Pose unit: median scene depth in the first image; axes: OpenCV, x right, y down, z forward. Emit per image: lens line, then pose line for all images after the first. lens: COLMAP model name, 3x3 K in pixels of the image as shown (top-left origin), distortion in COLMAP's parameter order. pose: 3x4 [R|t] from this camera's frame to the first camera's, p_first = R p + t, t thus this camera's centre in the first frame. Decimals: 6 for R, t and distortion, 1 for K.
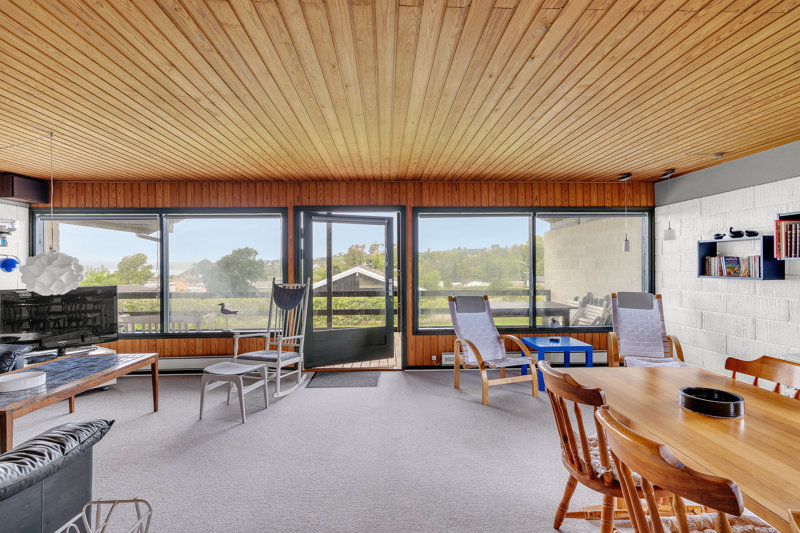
lens RADIAL K [[397.8, 0, 400.0], [0, 397.8, 266.5], [0, 0, 1]] dist [-0.000896, -0.000226]
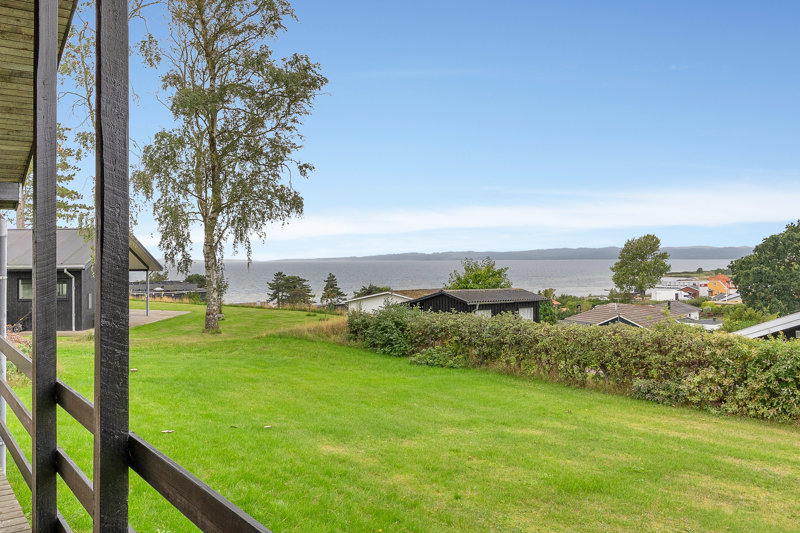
lens RADIAL K [[674.7, 0, 401.1], [0, 674.7, 253.3], [0, 0, 1]] dist [-0.007329, -0.003913]
pose [[0.565070, -0.005089, -0.825027, 0.557233], [0.003955, 0.999986, -0.003459, -0.036542], [0.825034, -0.001309, 0.565082, 1.556310]]
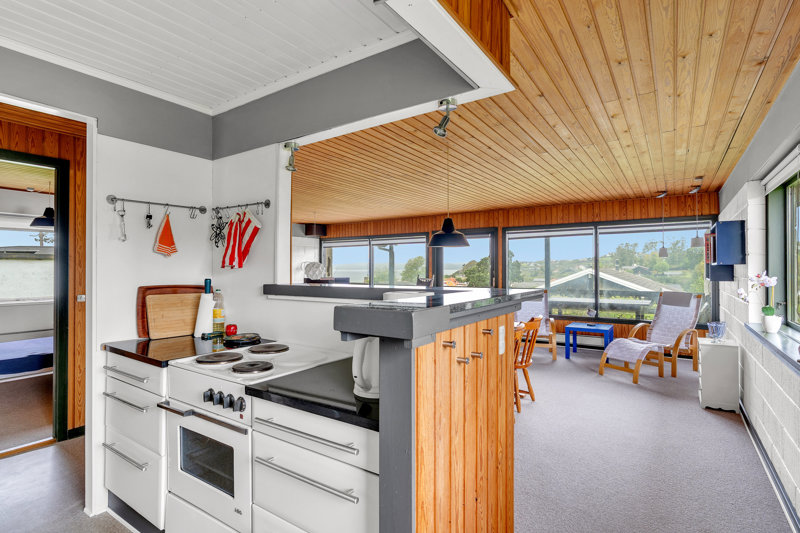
lens RADIAL K [[402.4, 0, 404.3], [0, 402.4, 263.2], [0, 0, 1]] dist [0.000465, 0.000345]
pose [[0.810157, -0.002492, -0.586208, 0.601056], [-0.003755, 0.999948, -0.009439, -0.004387], [0.586201, 0.009848, 0.810106, -0.396075]]
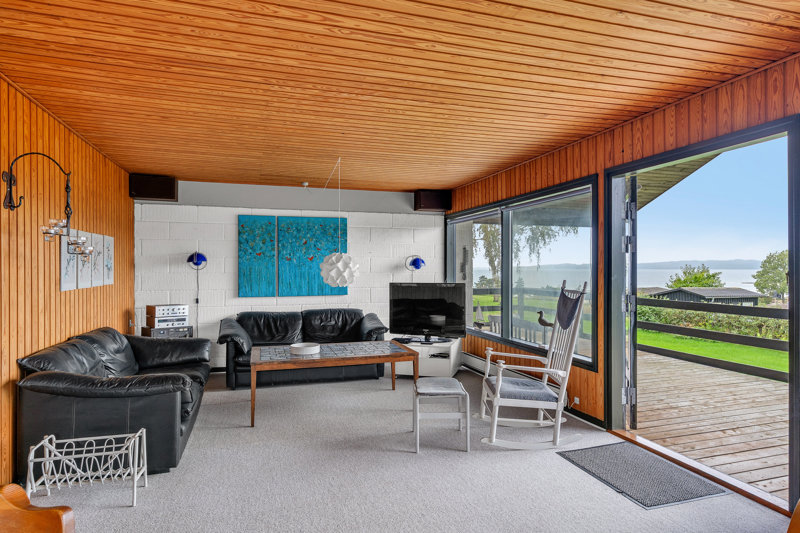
lens RADIAL K [[460.2, 0, 400.5], [0, 460.2, 269.3], [0, 0, 1]] dist [-0.002522, 0.001074]
pose [[0.267934, 0.008131, -0.963403, 0.350974], [-0.000418, 0.999965, 0.008323, 0.002104], [0.963437, -0.001827, 0.267928, 0.483834]]
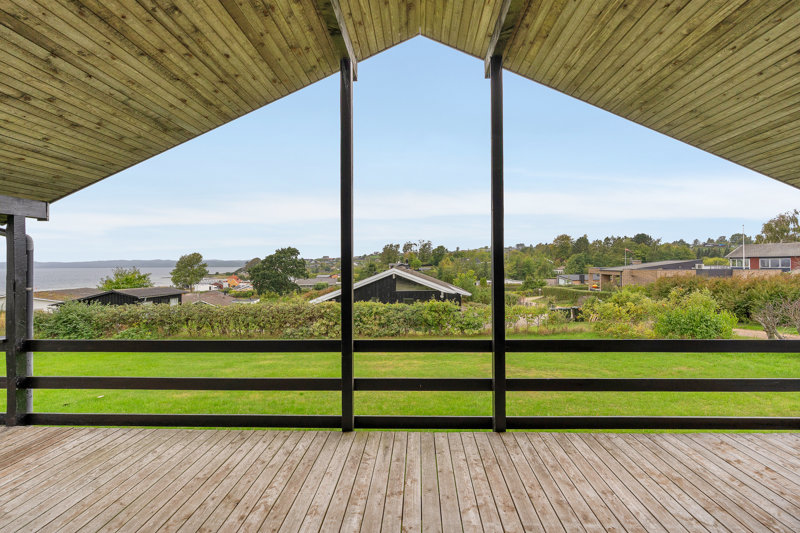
lens RADIAL K [[365.6, 0, 403.7], [0, 365.6, 264.6], [0, 0, 1]] dist [-0.000137, 0.000001]
pose [[0.997262, -0.000820, -0.073950, -0.127595], [0.000889, 0.999999, 0.000907, -0.047348], [0.073949, -0.000970, 0.997262, 0.945755]]
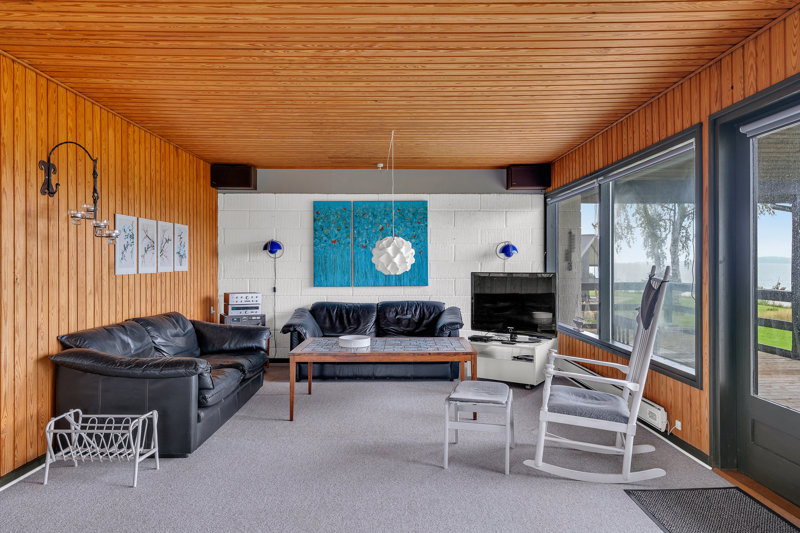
lens RADIAL K [[495.6, 0, 403.0], [0, 495.6, 263.9], [0, 0, 1]] dist [0.000017, 0.000912]
pose [[-0.021723, 0.008146, -0.999731, 0.324537], [0.002630, 0.999964, 0.008090, 0.017885], [0.999761, -0.002454, -0.021744, 0.642846]]
